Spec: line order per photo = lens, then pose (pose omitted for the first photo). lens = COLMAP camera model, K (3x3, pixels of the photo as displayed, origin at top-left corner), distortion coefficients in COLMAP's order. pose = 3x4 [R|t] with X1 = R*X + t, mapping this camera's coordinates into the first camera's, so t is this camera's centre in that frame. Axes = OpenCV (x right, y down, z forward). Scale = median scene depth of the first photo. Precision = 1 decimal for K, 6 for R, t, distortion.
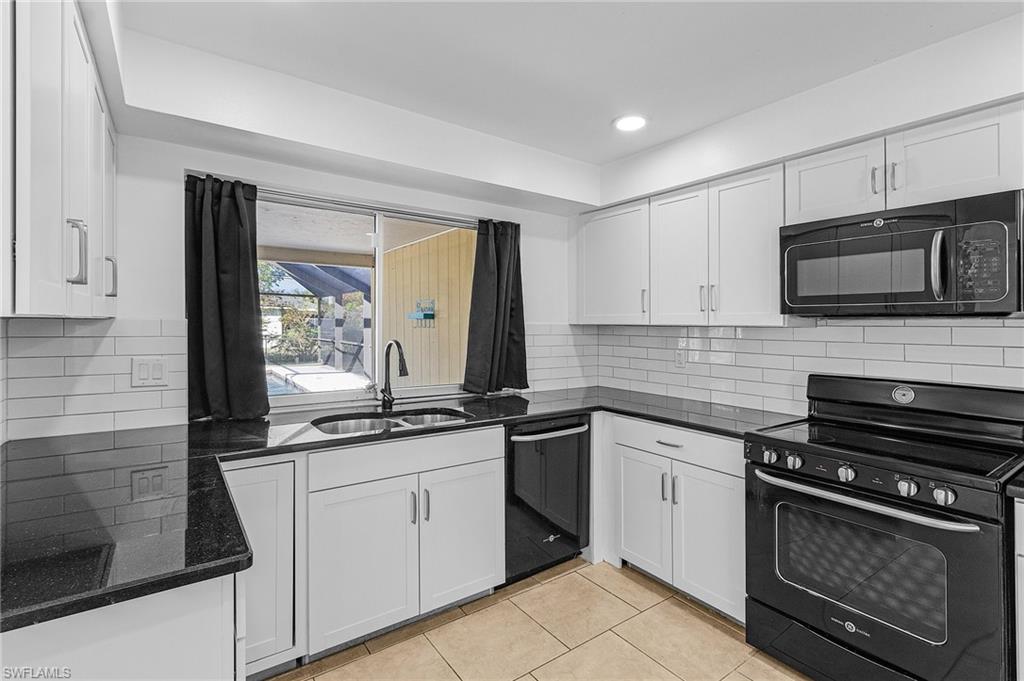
lens RADIAL K [[483.3, 0, 494.9], [0, 483.3, 323.2], [0, 0, 1]] dist [0.008717, -0.000887]
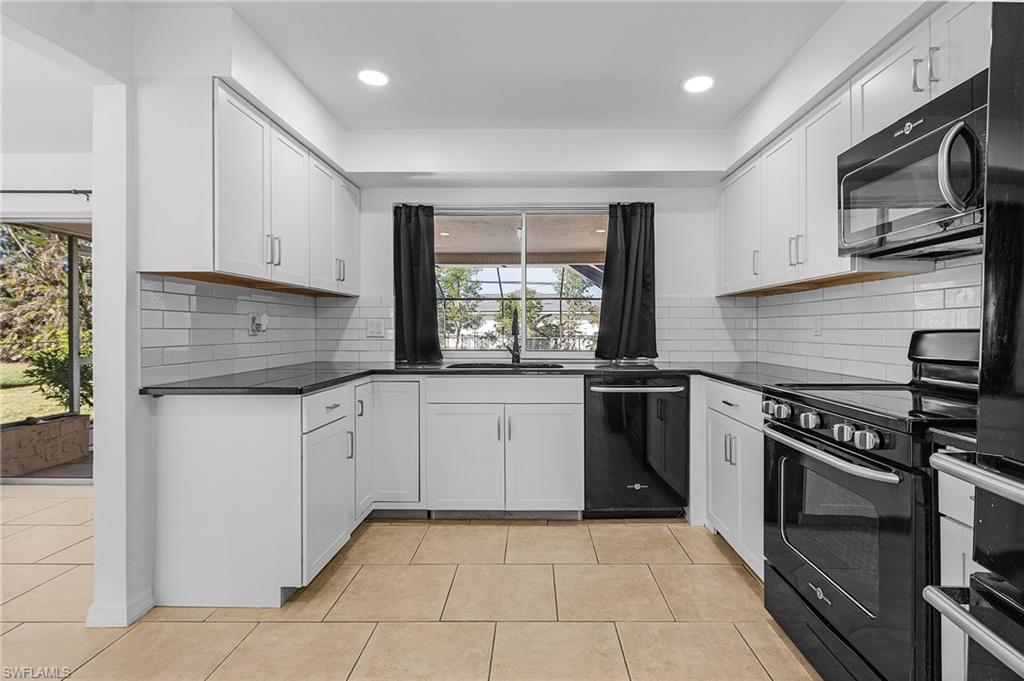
lens RADIAL K [[470.3, 0, 512.6], [0, 470.3, 329.9], [0, 0, 1]] dist [0.007611, 0.000580]
pose [[0.806200, -0.004774, -0.591624, 0.541122], [0.006611, 0.999978, 0.000940, 0.092961], [0.591606, -0.004670, 0.806214, -0.021002]]
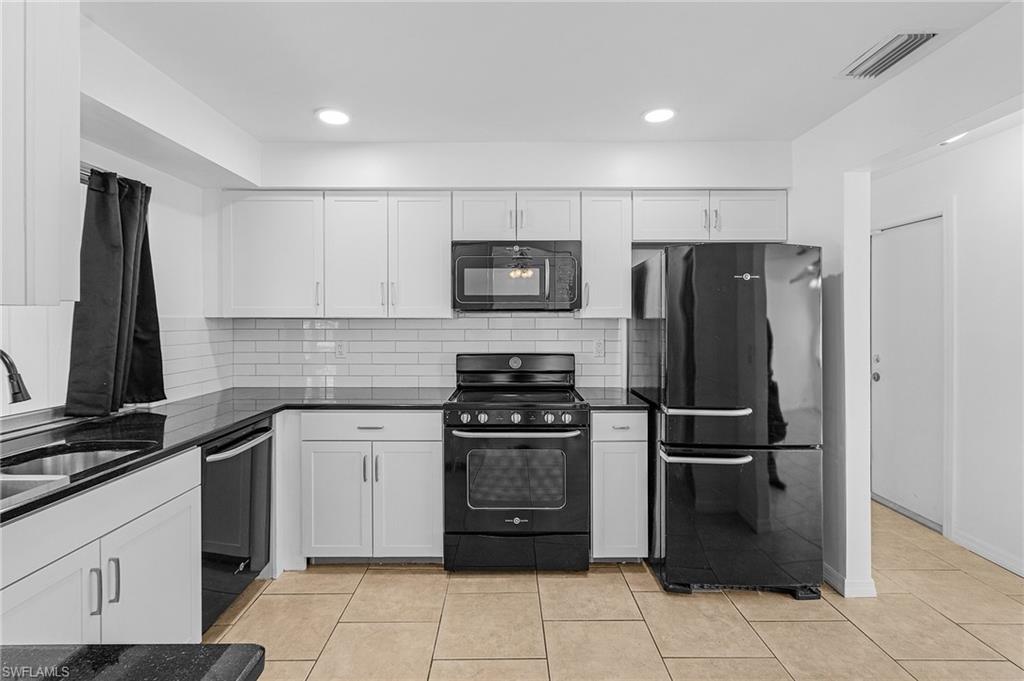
lens RADIAL K [[485.6, 0, 512.8], [0, 485.6, 316.5], [0, 0, 1]] dist [-0.000623, 0.000098]
pose [[0.565390, -0.002885, 0.824819, -0.335535], [0.002735, 0.999995, 0.001622, 0.000681], [-0.824819, 0.001339, 0.565395, 0.120462]]
